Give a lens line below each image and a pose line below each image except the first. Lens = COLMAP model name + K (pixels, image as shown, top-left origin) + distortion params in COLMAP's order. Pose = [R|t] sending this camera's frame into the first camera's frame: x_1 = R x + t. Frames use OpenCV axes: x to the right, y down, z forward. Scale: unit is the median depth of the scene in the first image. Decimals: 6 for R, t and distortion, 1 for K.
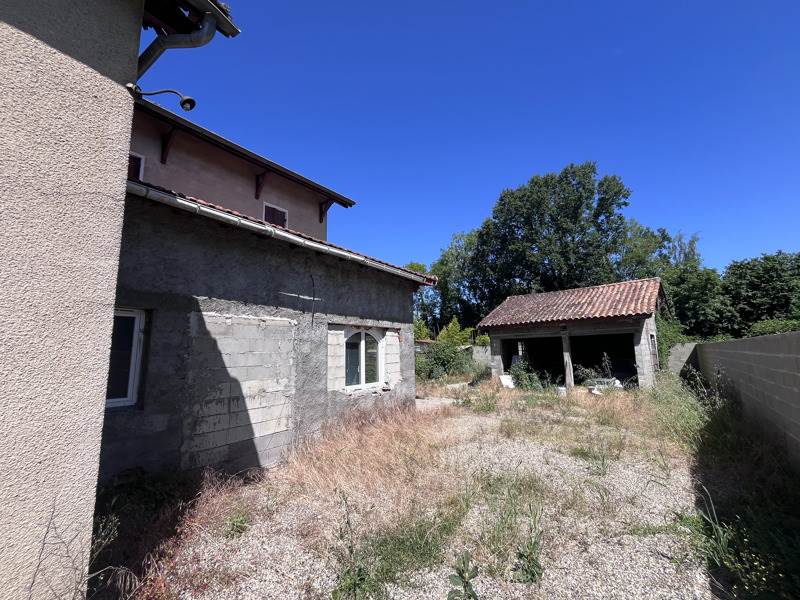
lens RADIAL K [[341.6, 0, 400.0], [0, 341.6, 300.0], [0, 0, 1]] dist [0.001402, 0.000178]
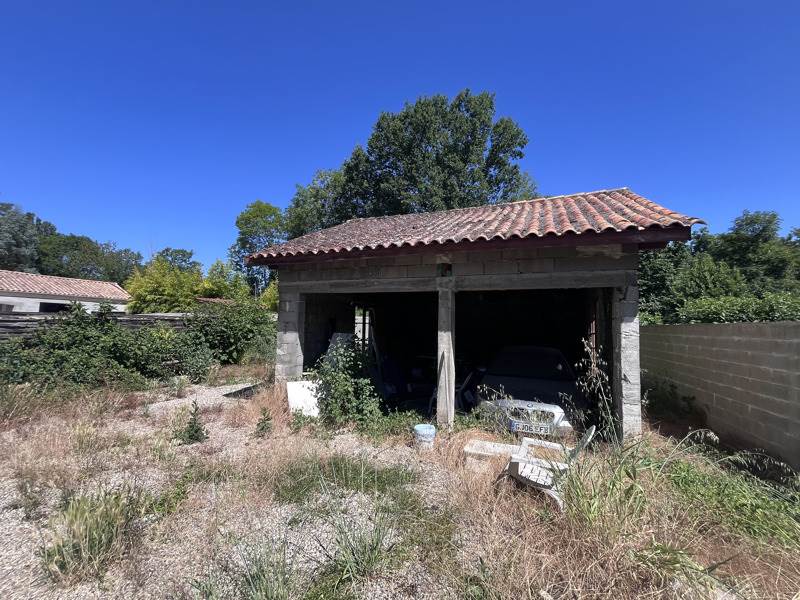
lens RADIAL K [[341.6, 0, 400.0], [0, 341.6, 300.0], [0, 0, 1]] dist [0.001402, 0.000178]
pose [[0.939879, 0.067912, 0.334687, 0.140386], [-0.093562, 0.993737, 0.061102, 0.045178], [-0.328441, -0.088743, 0.940346, 0.299827]]
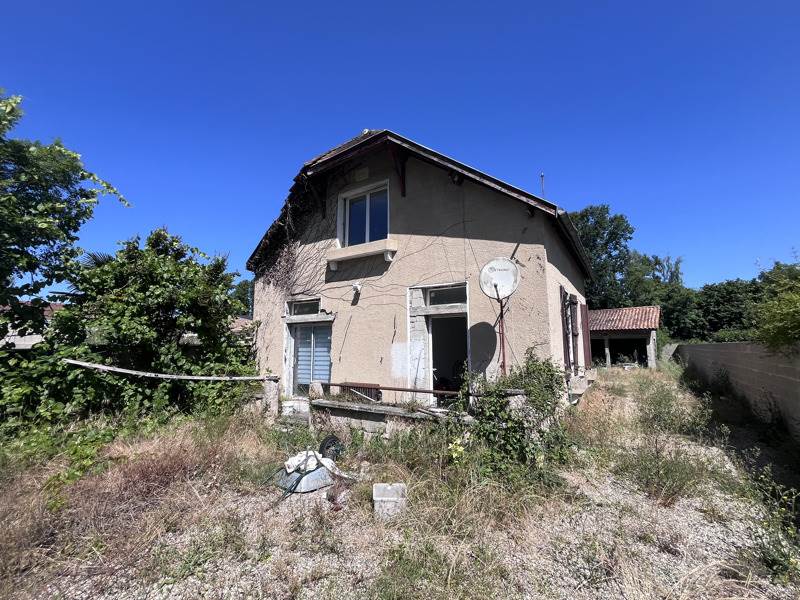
lens RADIAL K [[346.7, 0, 400.0], [0, 346.7, 300.0], [0, 0, 1]] dist [-0.000715, -0.000104]
pose [[0.998990, 0.023056, 0.038572, -0.290044], [-0.023795, 0.999540, 0.018814, -0.045583], [-0.038120, -0.019713, 0.999079, -0.327089]]
